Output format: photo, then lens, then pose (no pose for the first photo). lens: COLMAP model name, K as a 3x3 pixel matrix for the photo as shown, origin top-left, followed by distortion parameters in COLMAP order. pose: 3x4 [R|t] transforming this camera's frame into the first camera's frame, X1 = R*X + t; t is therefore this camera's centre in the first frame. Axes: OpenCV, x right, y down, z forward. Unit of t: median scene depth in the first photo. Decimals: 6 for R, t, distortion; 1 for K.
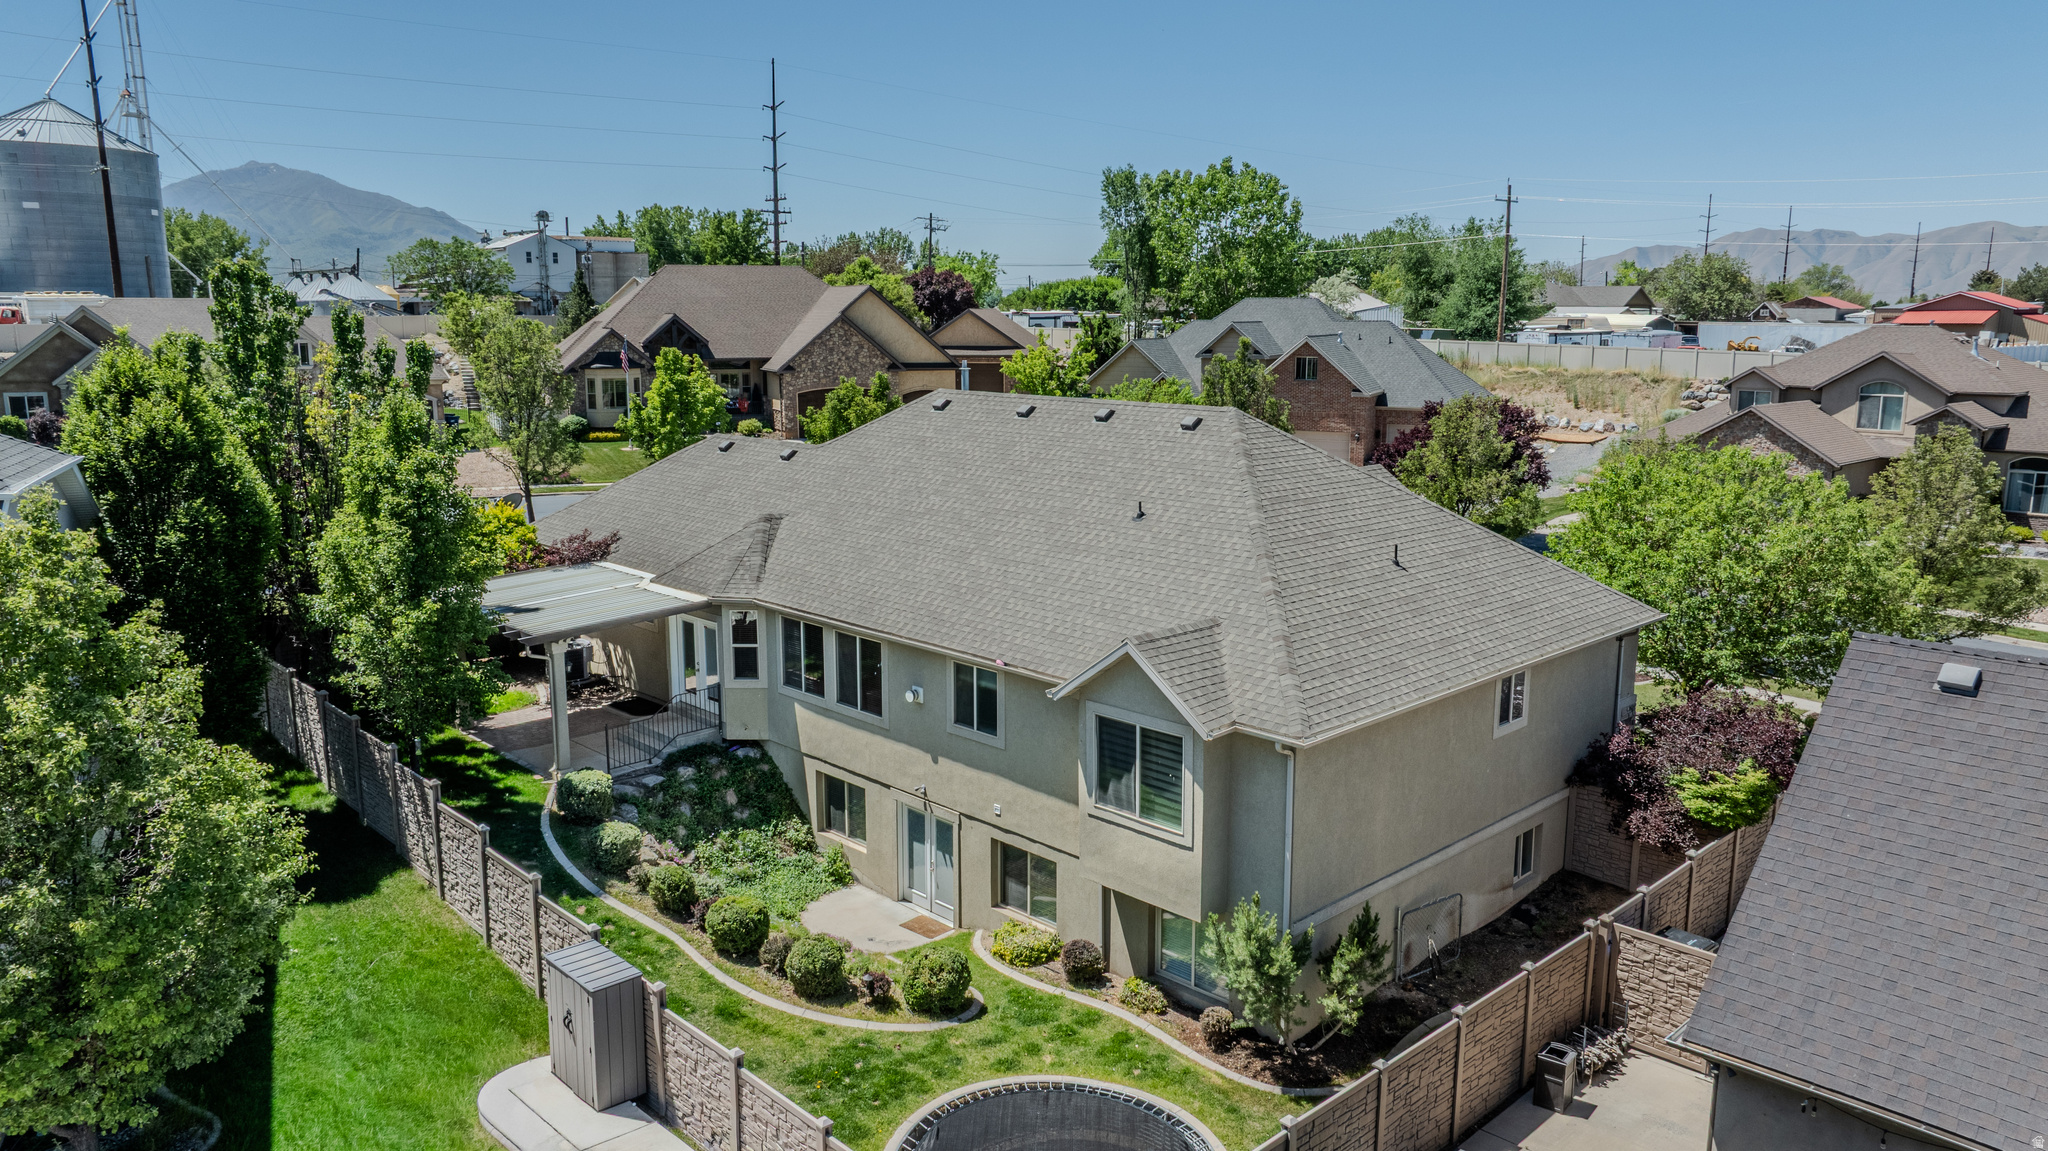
lens RADIAL K [[1444.2, 0, 1026.3], [0, 1444.2, 585.4], [0, 0, 1]] dist [-0.031982, 0.028145]
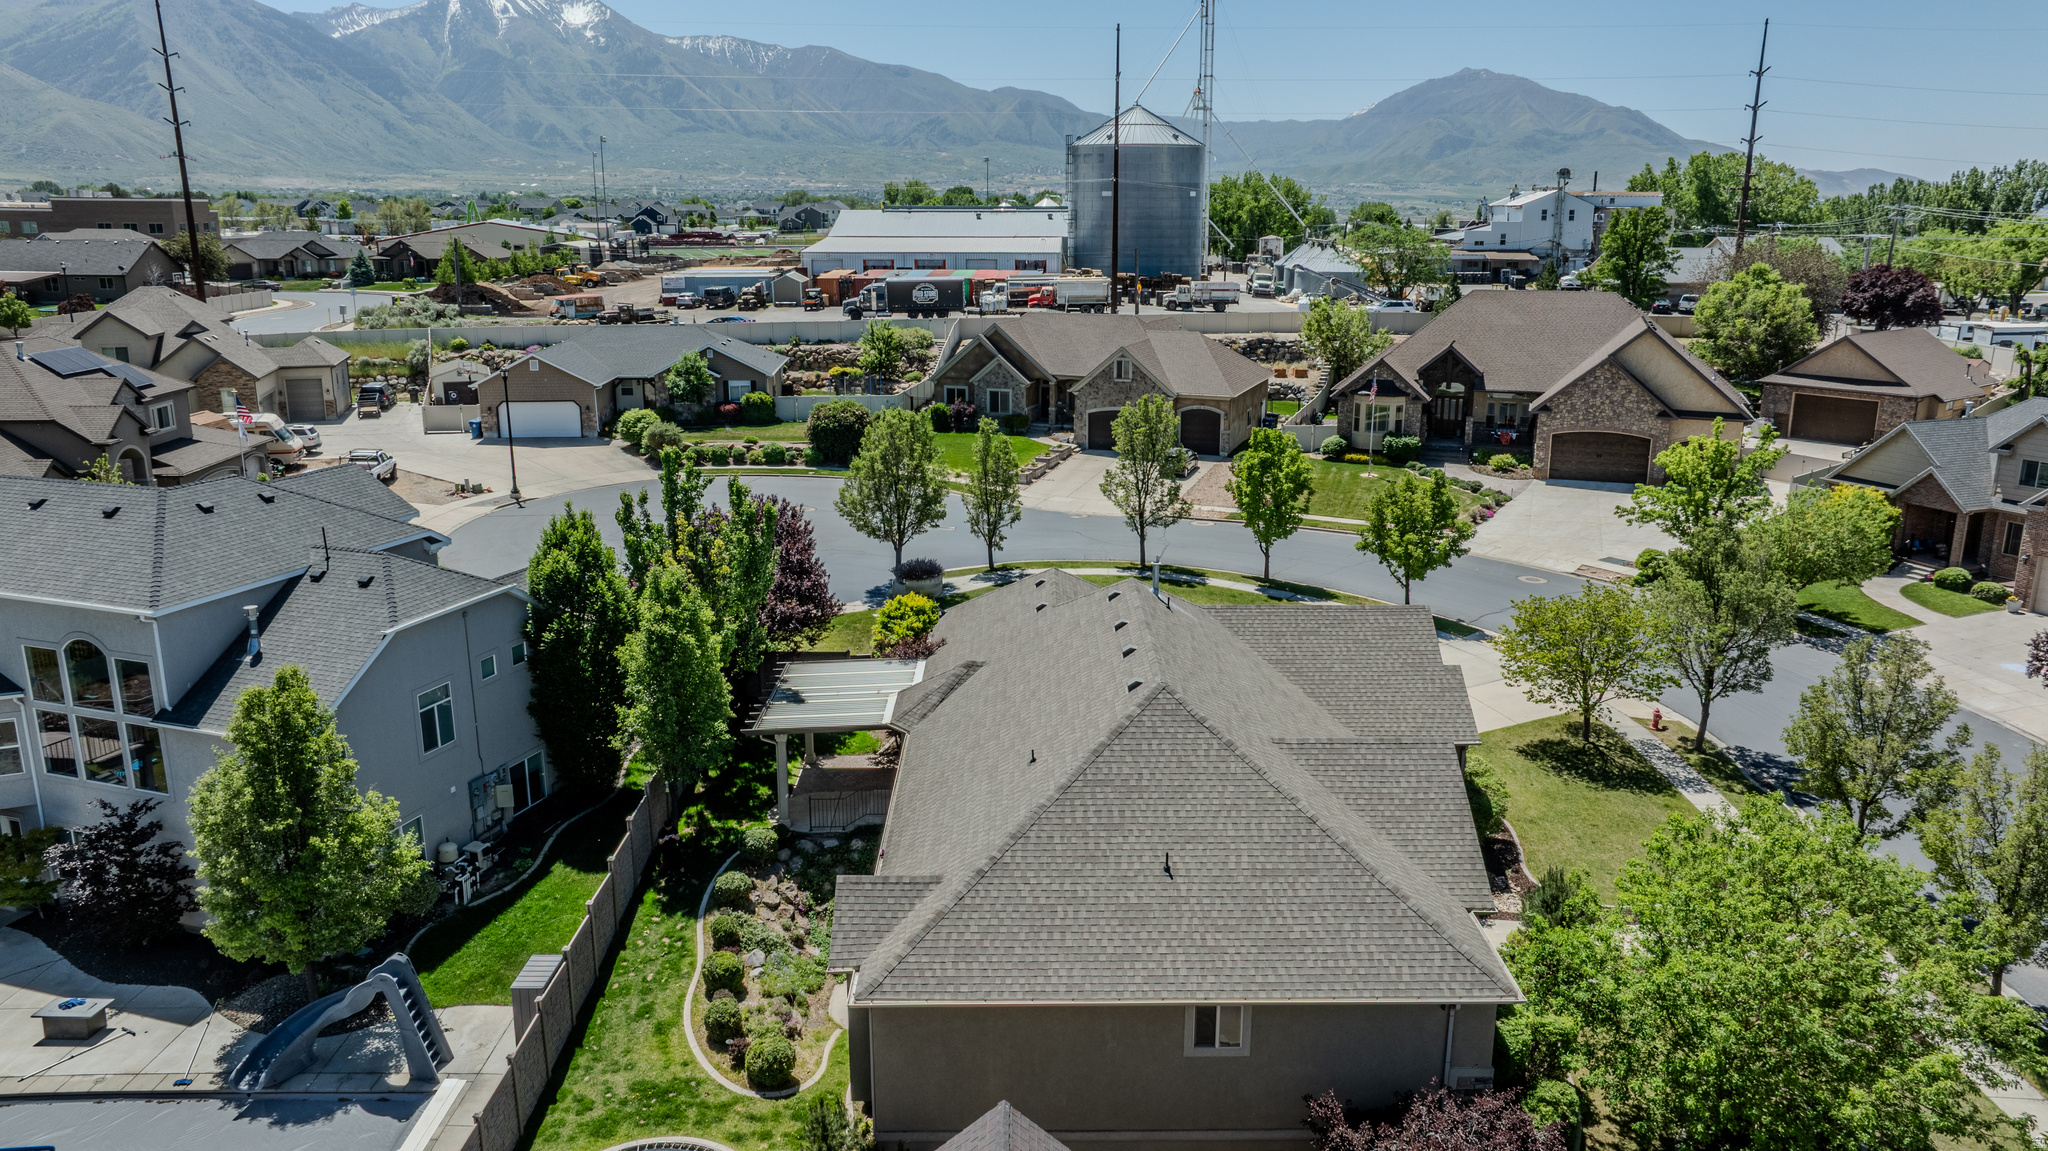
lens RADIAL K [[1444.2, 0, 1024.4], [0, 1444.2, 564.9], [0, 0, 1]] dist [-0.031982, 0.028145]
pose [[0.719501, 0.165012, -0.674603, 0.255408], [-0.128434, 0.986223, 0.104254, -0.099303], [0.682512, 0.011631, 0.730781, 0.035737]]
